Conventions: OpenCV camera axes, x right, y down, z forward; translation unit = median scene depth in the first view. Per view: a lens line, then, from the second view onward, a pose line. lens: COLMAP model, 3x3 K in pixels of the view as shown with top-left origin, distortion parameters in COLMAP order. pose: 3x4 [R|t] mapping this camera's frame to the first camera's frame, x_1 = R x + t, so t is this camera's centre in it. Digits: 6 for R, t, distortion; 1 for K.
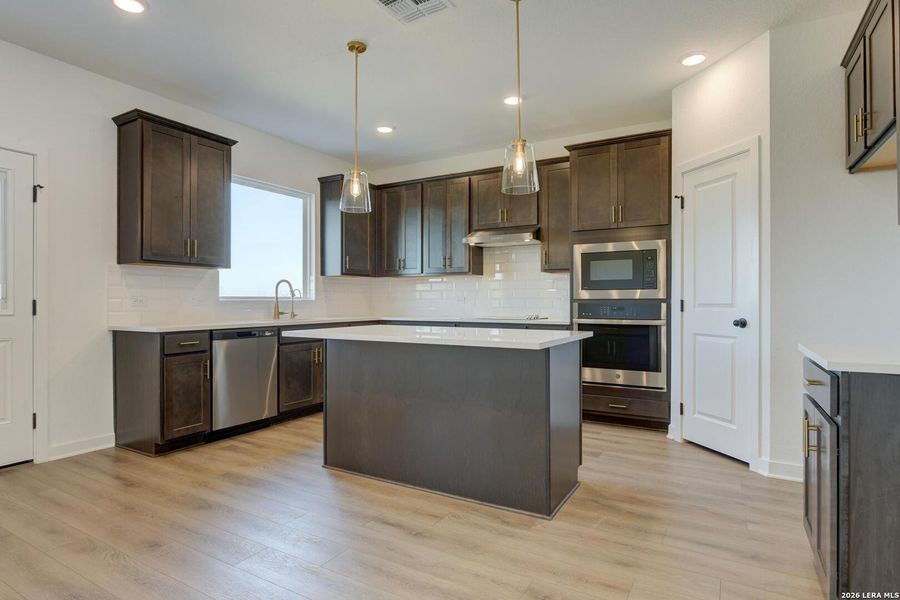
lens RADIAL K [[494.6, 0, 440.0], [0, 494.6, 301.0], [0, 0, 1]] dist [-0.005004, -0.001767]
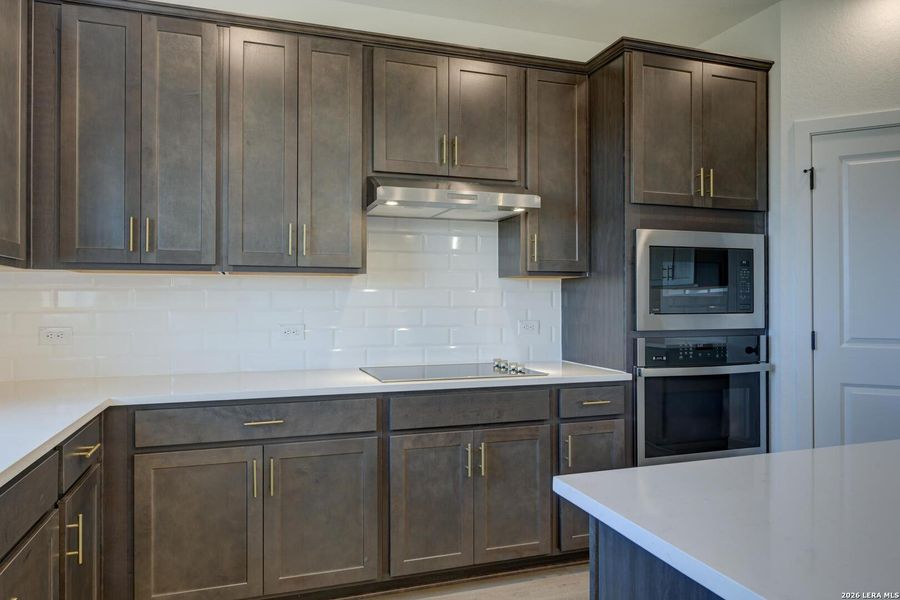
lens RADIAL K [[562.8, 0, 440.0], [0, 562.8, 321.2], [0, 0, 1]] dist [-0.002202, -0.000952]
pose [[0.677463, -0.015243, 0.735399, -0.347082], [0.001389, 0.999810, 0.019444, -0.028751], [-0.735555, -0.012151, 0.677356, 0.817968]]
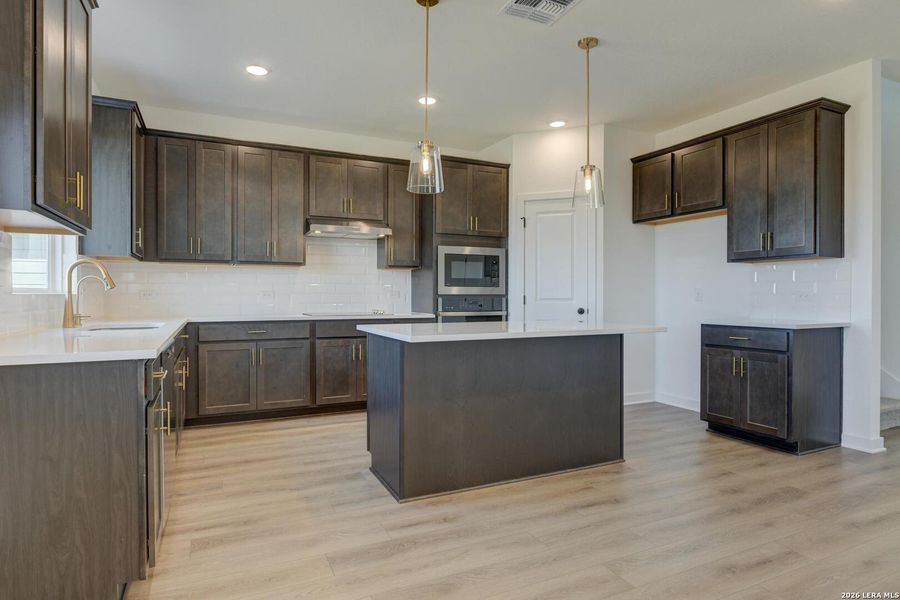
lens RADIAL K [[496.2, 0, 450.0], [0, 496.2, 300.0], [0, 0, 1]] dist [-0.001509, -0.000522]
pose [[0.558406, -0.004124, 0.829557, -0.697599], [-0.002722, 0.999973, 0.006803, 0.000890], [-0.829563, -0.006057, 0.558380, 0.394602]]
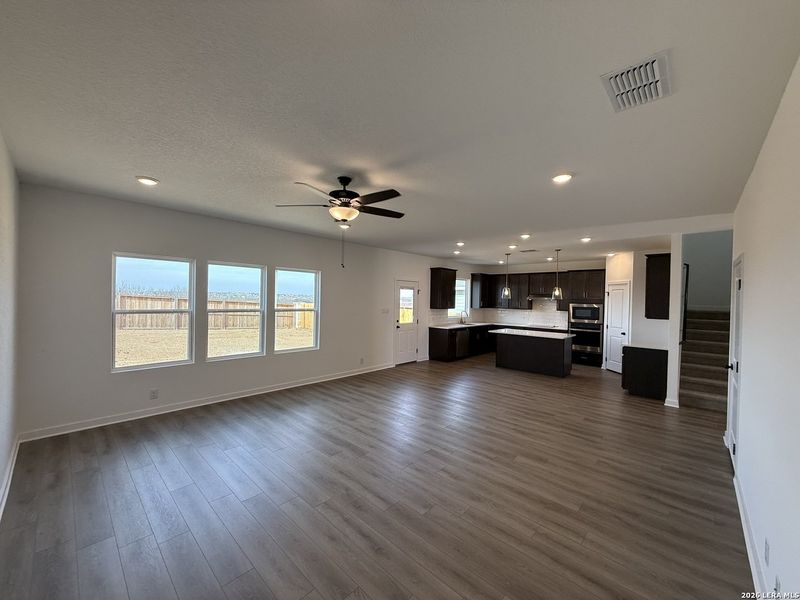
lens RADIAL K [[317.8, 0, 396.3], [0, 317.8, 302.4], [0, 0, 1]] dist [0.002715, 0.000441]
pose [[0.975485, 0.022364, -0.218928, -0.365610], [-0.019471, 0.999692, 0.015365, -0.143053], [0.219204, -0.010726, 0.975620, -1.217247]]
